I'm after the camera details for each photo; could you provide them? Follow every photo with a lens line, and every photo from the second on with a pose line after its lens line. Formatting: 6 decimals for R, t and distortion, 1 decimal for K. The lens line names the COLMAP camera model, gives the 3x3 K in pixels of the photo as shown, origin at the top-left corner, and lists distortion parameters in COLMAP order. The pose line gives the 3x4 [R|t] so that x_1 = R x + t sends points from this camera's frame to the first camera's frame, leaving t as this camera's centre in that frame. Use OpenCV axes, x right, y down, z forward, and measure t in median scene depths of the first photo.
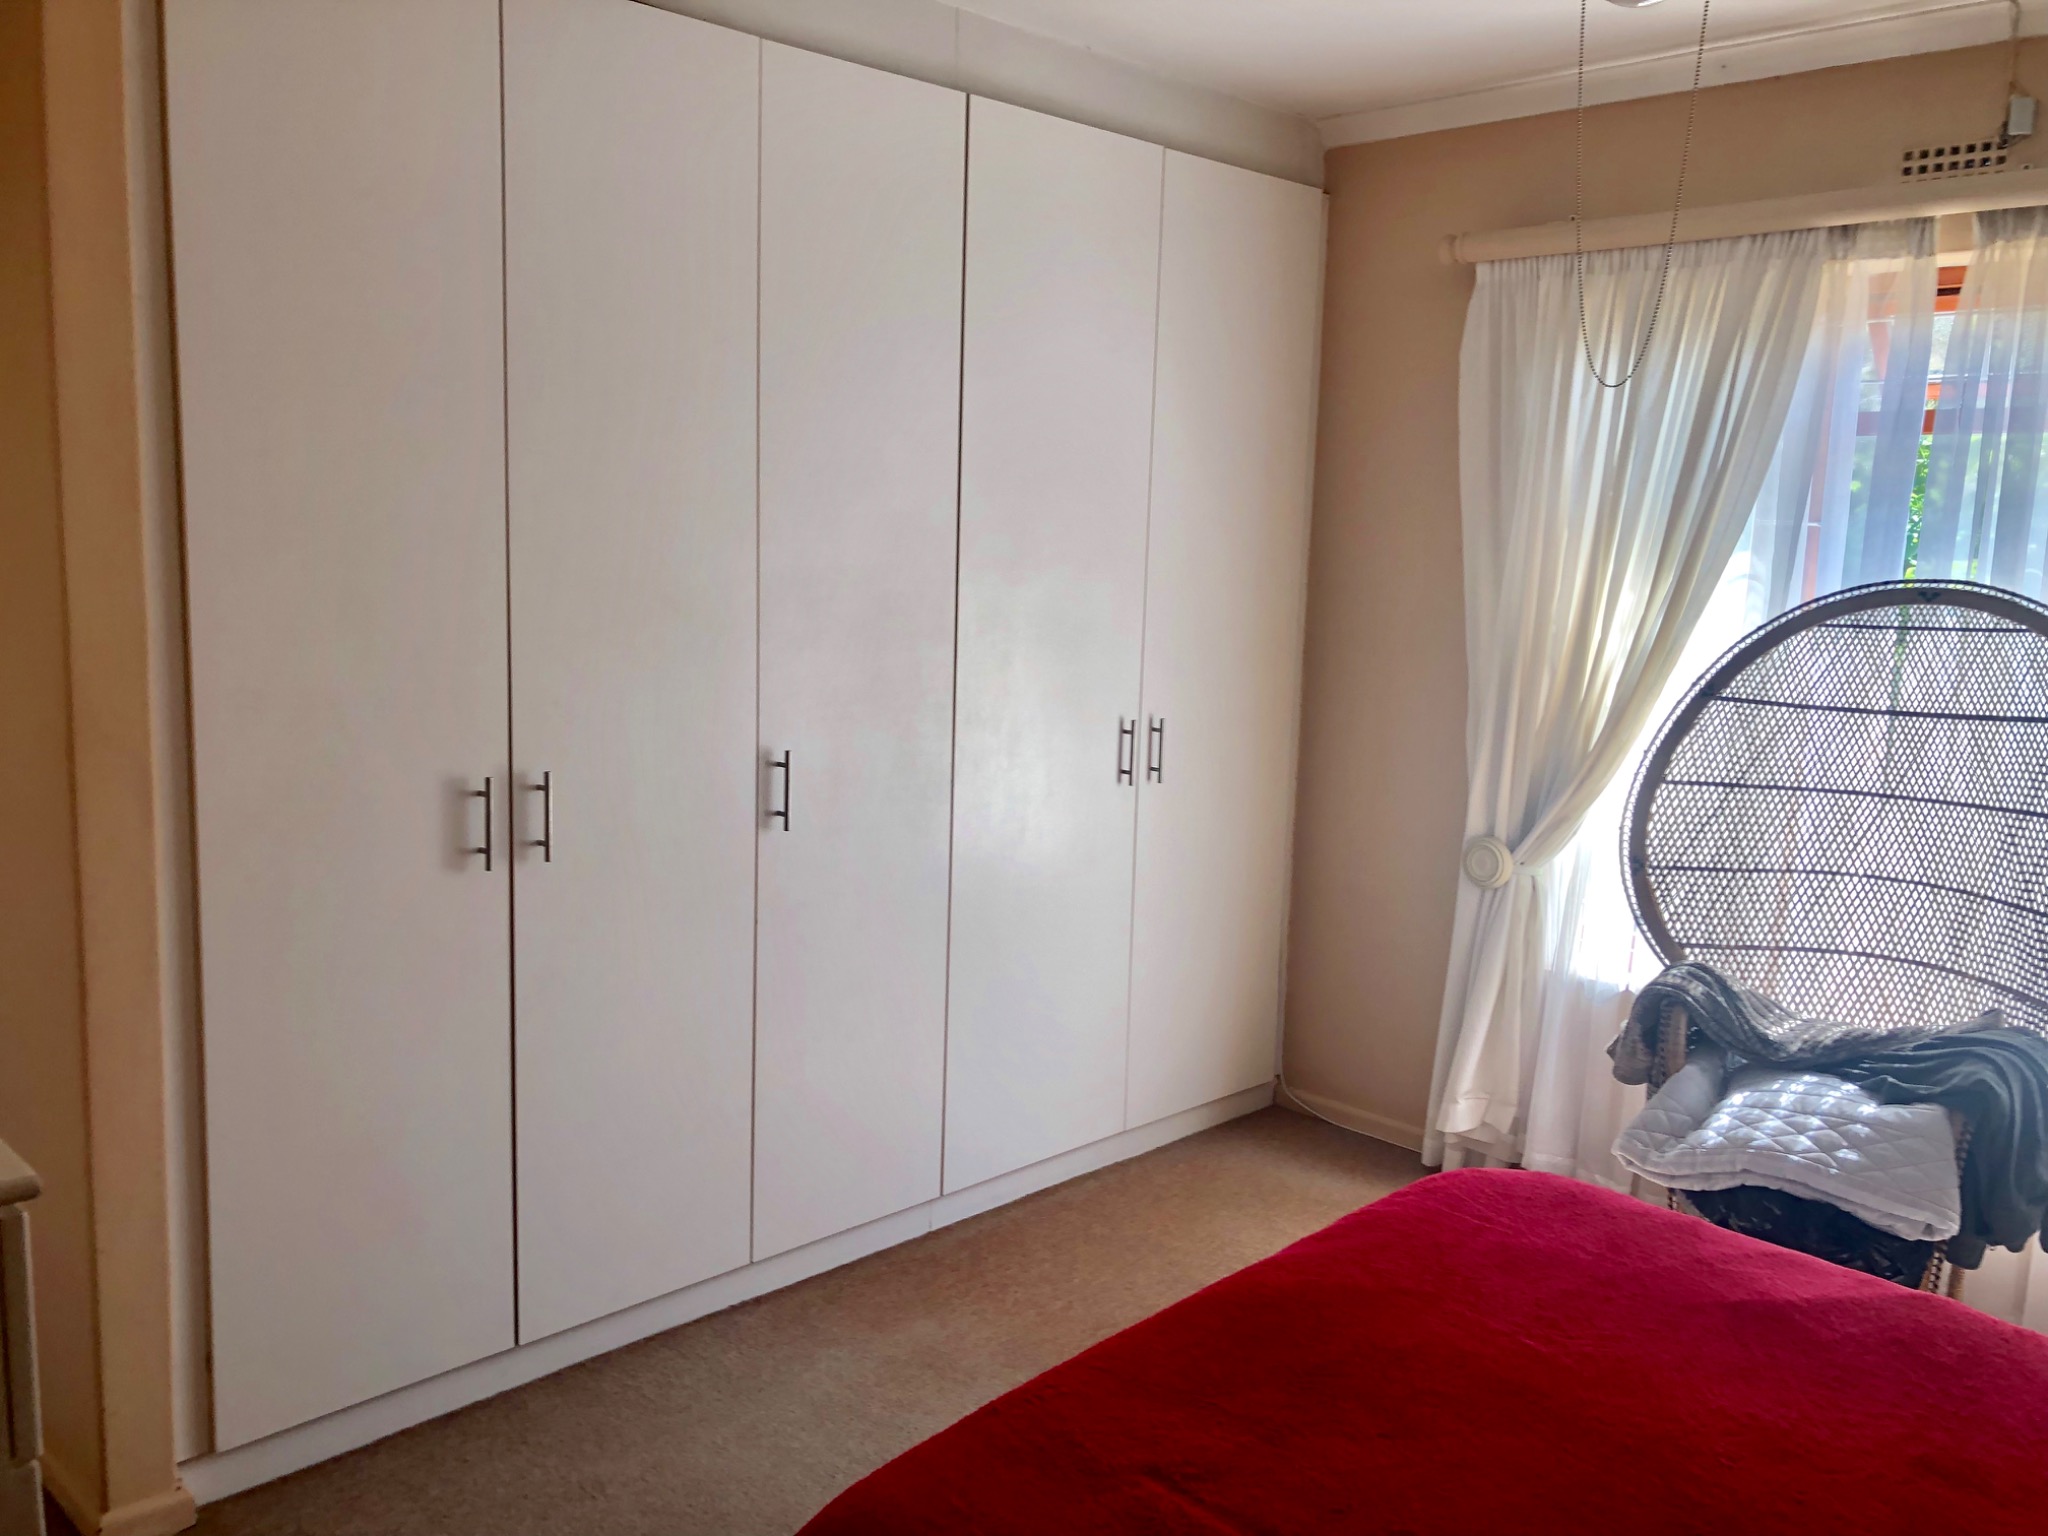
lens RADIAL K [[1714.5, 0, 1024.0], [0, 1714.5, 768.0], [0, 0, 1]] dist [0.033800, -0.006827]
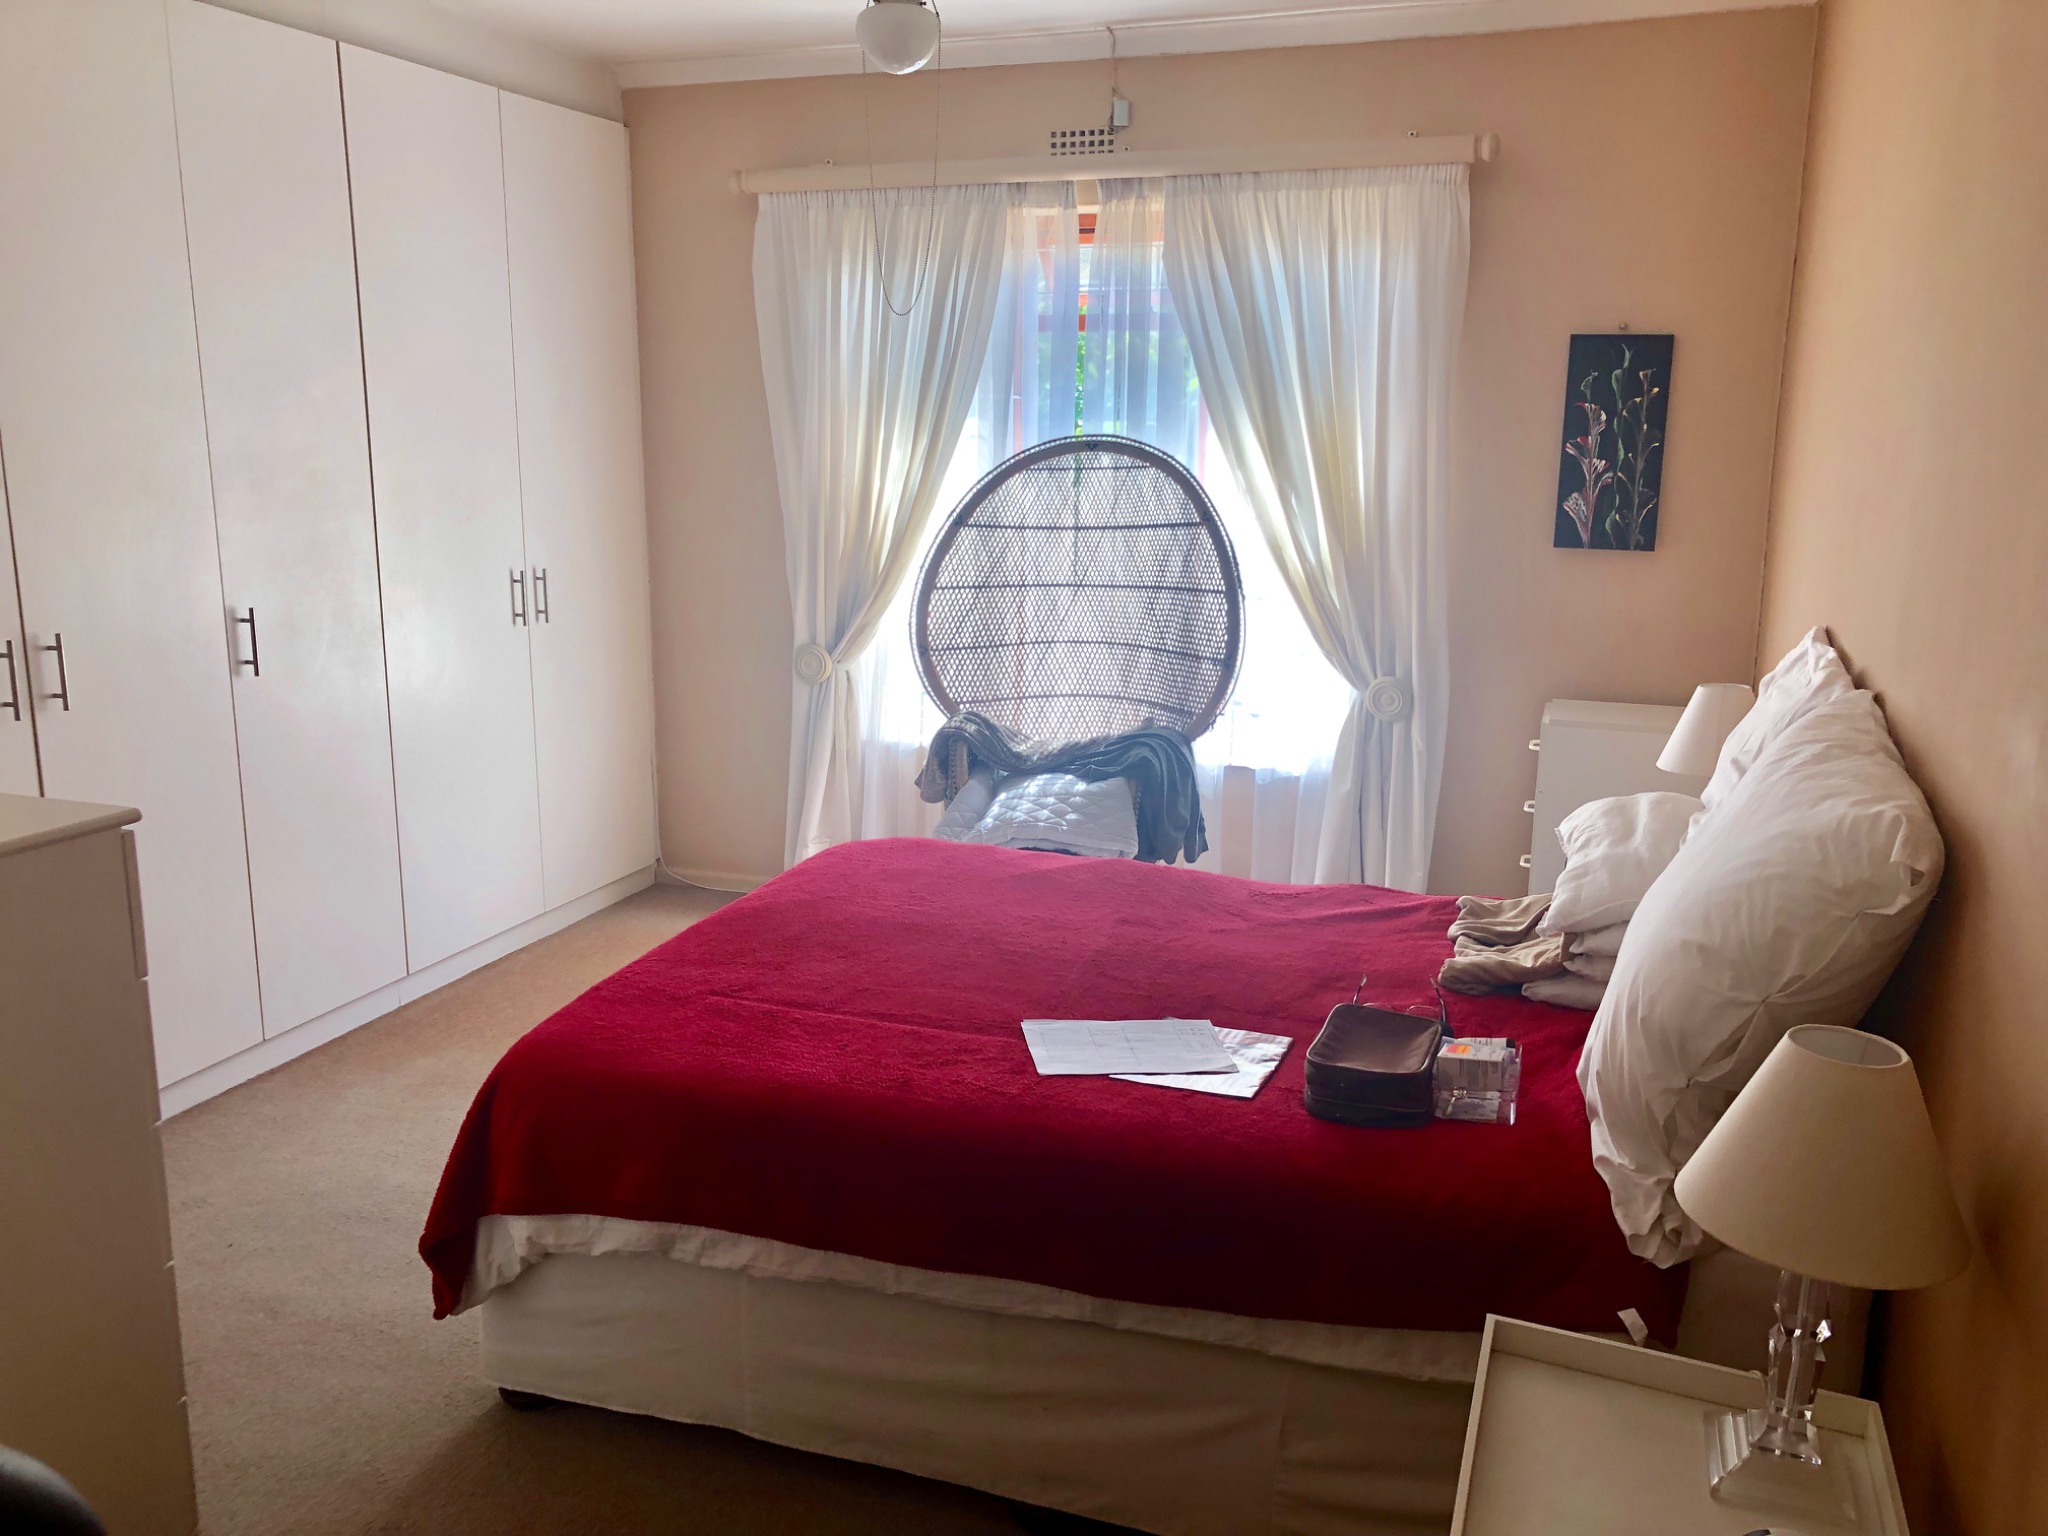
lens RADIAL K [[1646.0, 0, 1036.9], [0, 1646.0, 762.2], [0, 0, 1]] dist [0.009336, -0.009879]
pose [[0.903003, -0.112329, 0.414690, -0.122033], [0.080453, 0.992353, 0.093615, 0.030291], [-0.422035, -0.051172, 0.905134, -0.245502]]
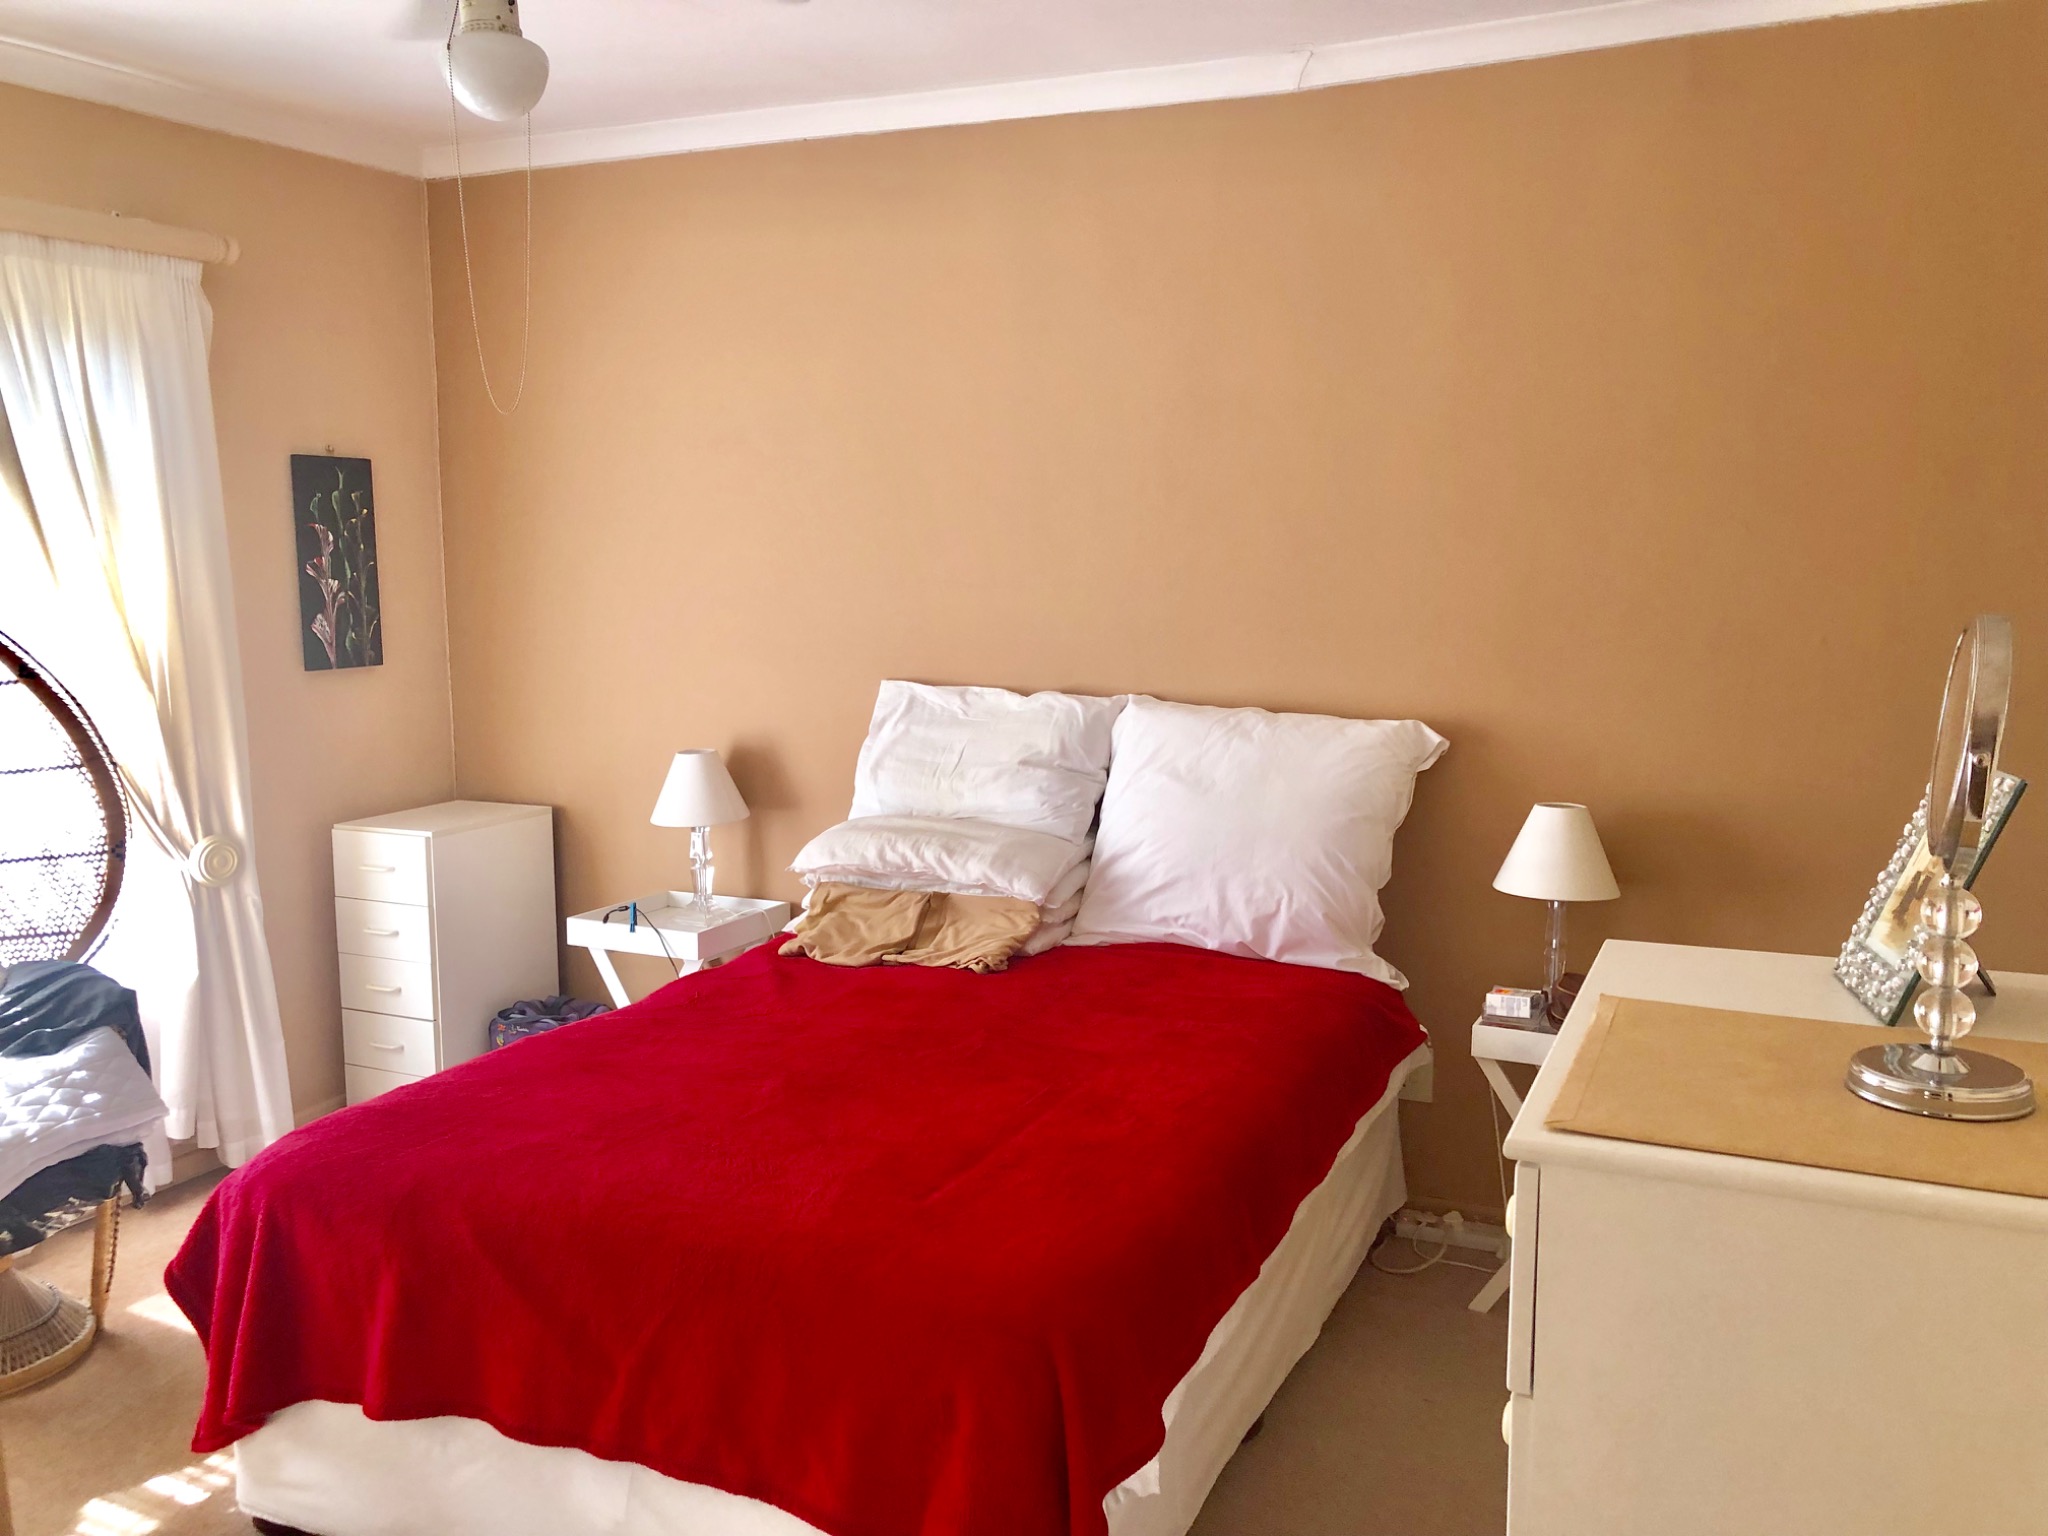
lens RADIAL K [[1714.5, 0, 1024.0], [0, 1714.5, 768.0], [0, 0, 1]] dist [0.033800, -0.006827]
pose [[-0.348128, -0.158241, 0.923995, -0.574476], [0.126470, 0.968712, 0.213548, -0.111694], [-0.928877, 0.191200, -0.317223, 0.617836]]
